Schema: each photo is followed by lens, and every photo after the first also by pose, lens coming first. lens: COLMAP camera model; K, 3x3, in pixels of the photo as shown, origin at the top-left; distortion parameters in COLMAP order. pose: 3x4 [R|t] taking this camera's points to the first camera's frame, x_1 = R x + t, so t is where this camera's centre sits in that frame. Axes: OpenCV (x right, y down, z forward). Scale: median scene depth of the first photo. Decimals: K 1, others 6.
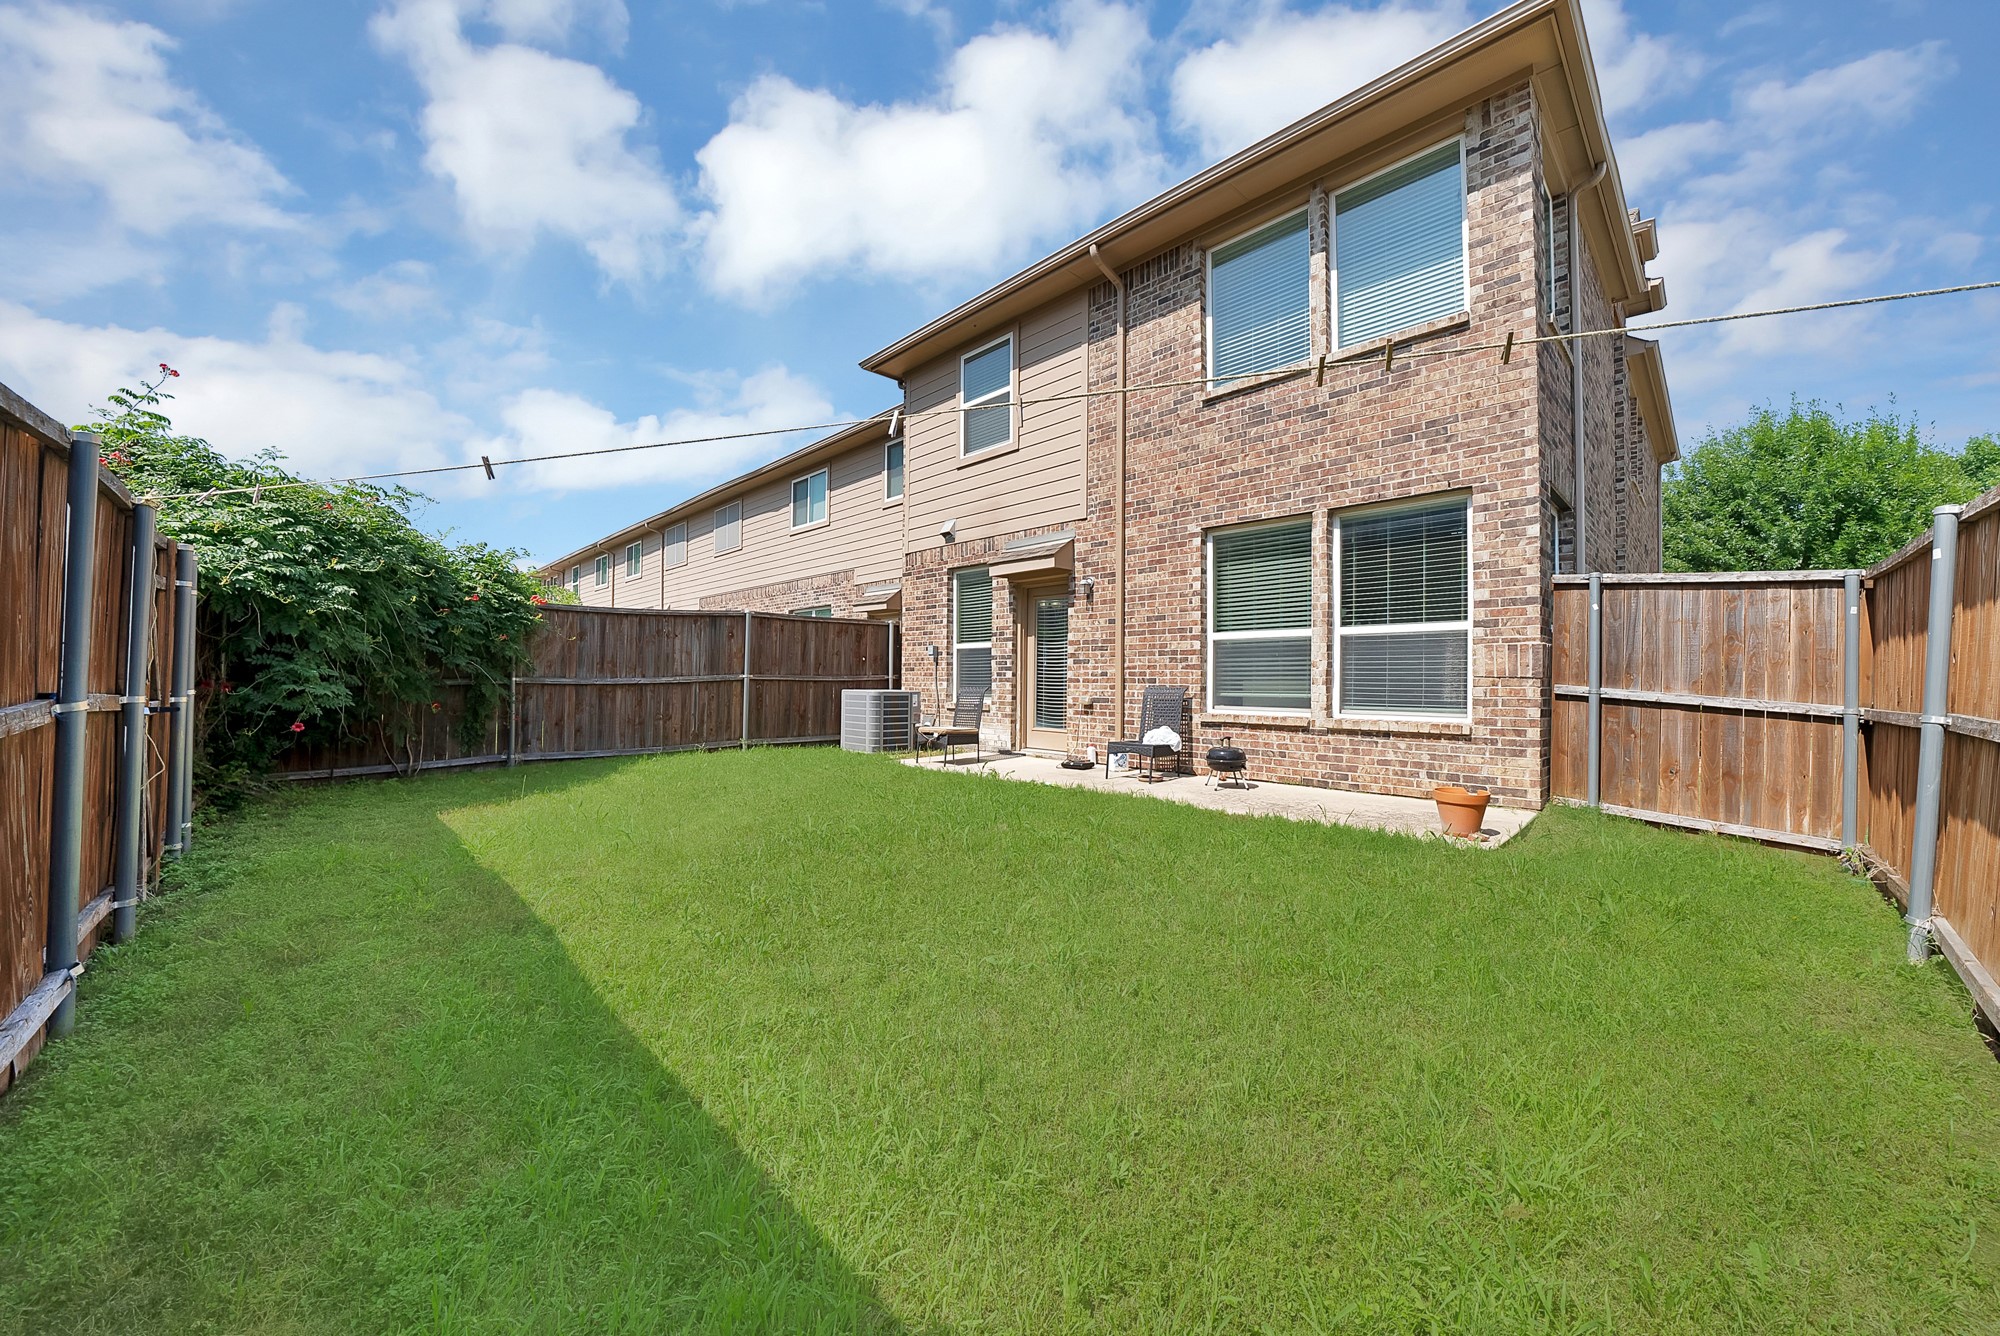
lens RADIAL K [[722.4, 0, 1007.0], [0, 722.4, 674.1], [0, 0, 1]] dist [-0.001803, 0.000049]
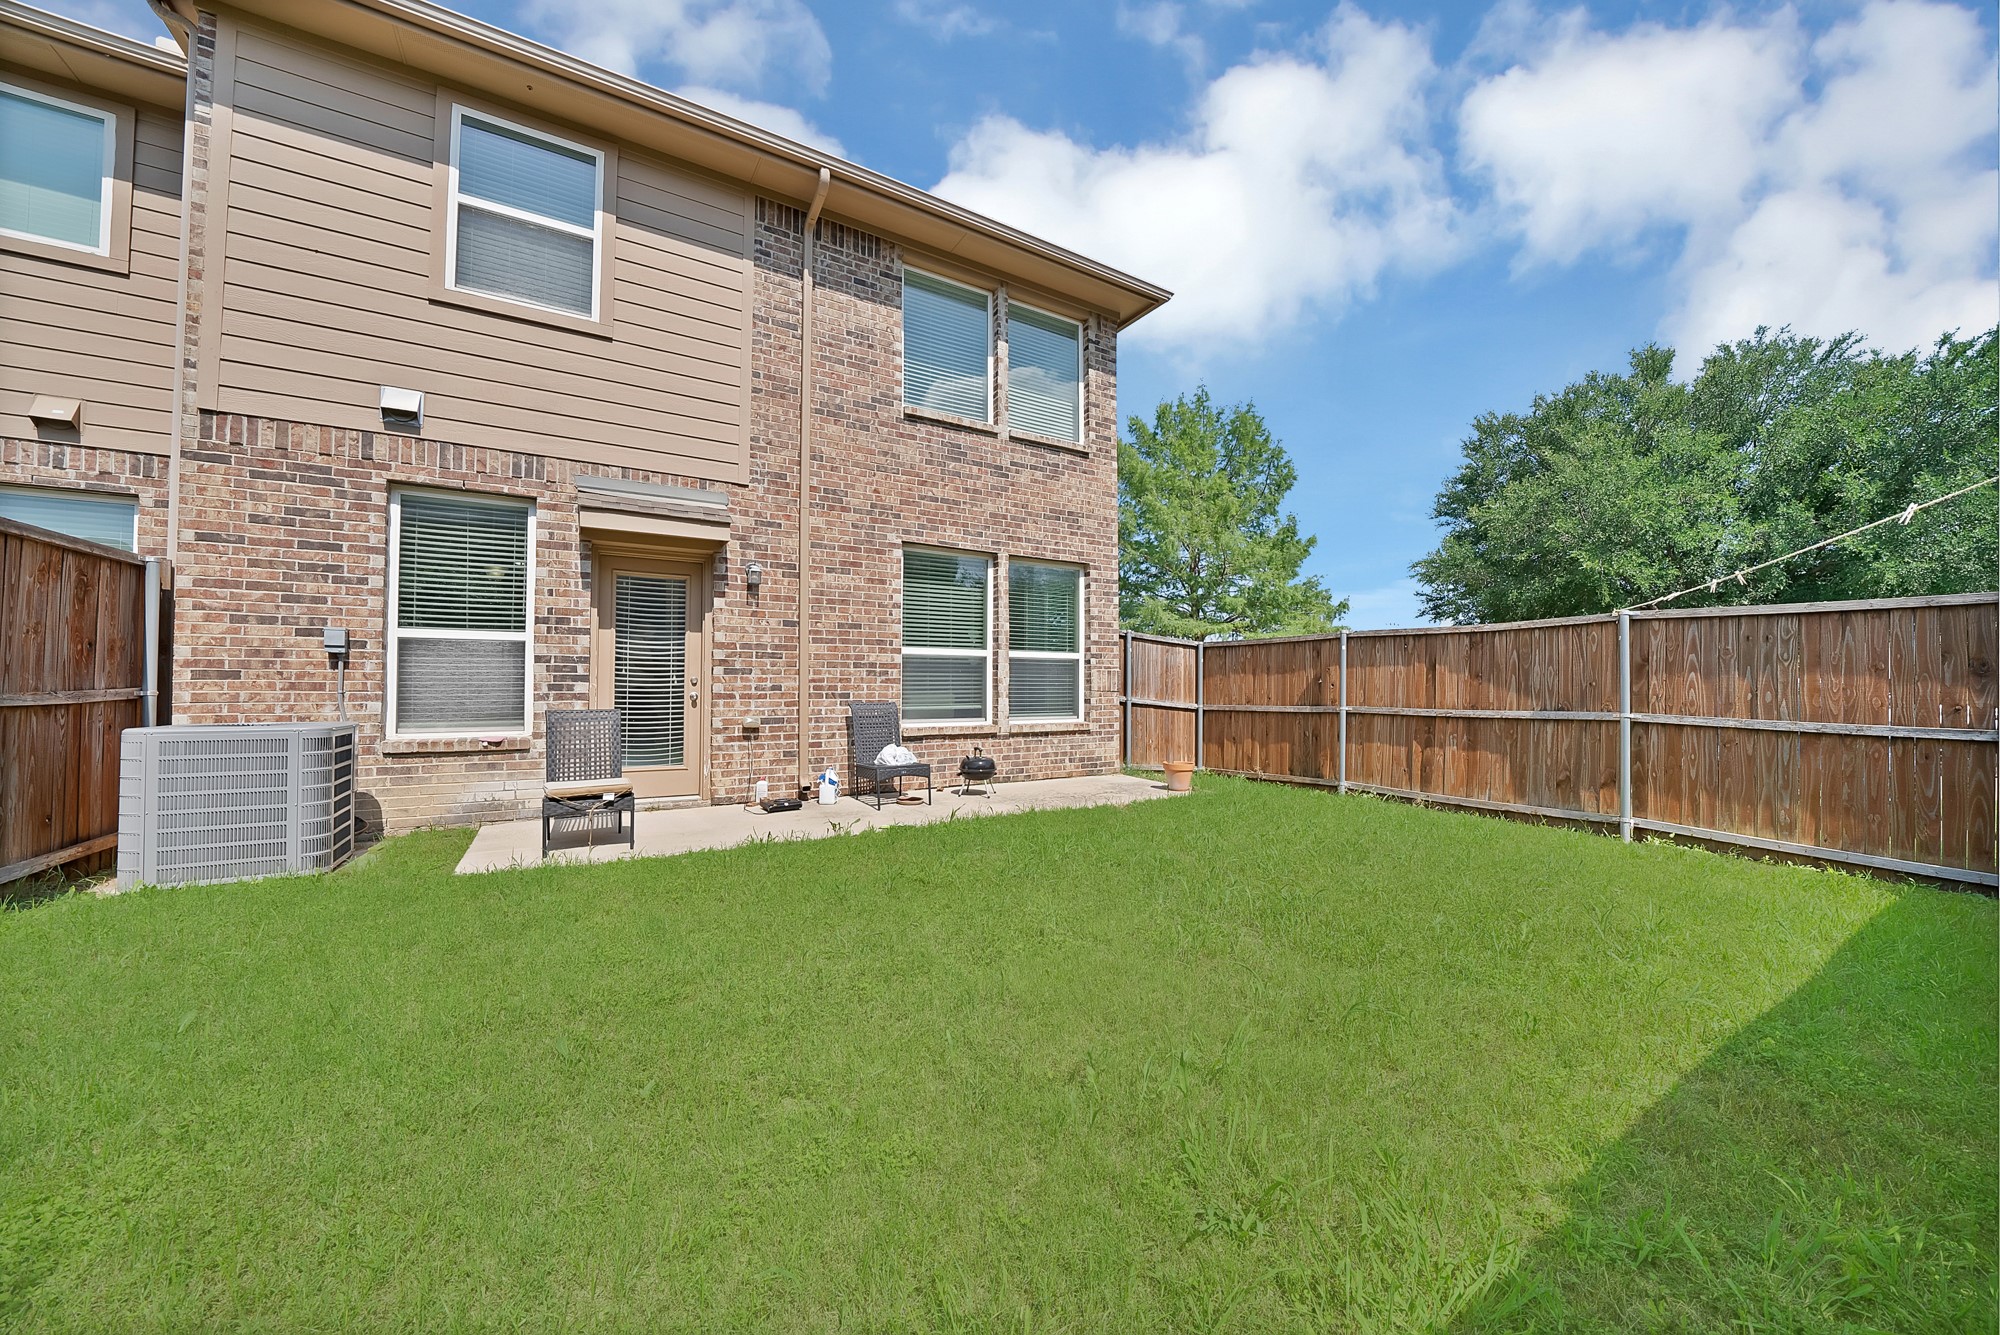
lens RADIAL K [[722.4, 0, 990.9], [0, 722.4, 677.9], [0, 0, 1]] dist [-0.001803, 0.000049]
pose [[0.235554, 0.014237, 0.971757, -0.663231], [-0.004104, 0.999898, -0.013655, -0.001288], [-0.971853, -0.000772, 0.235588, 0.652579]]
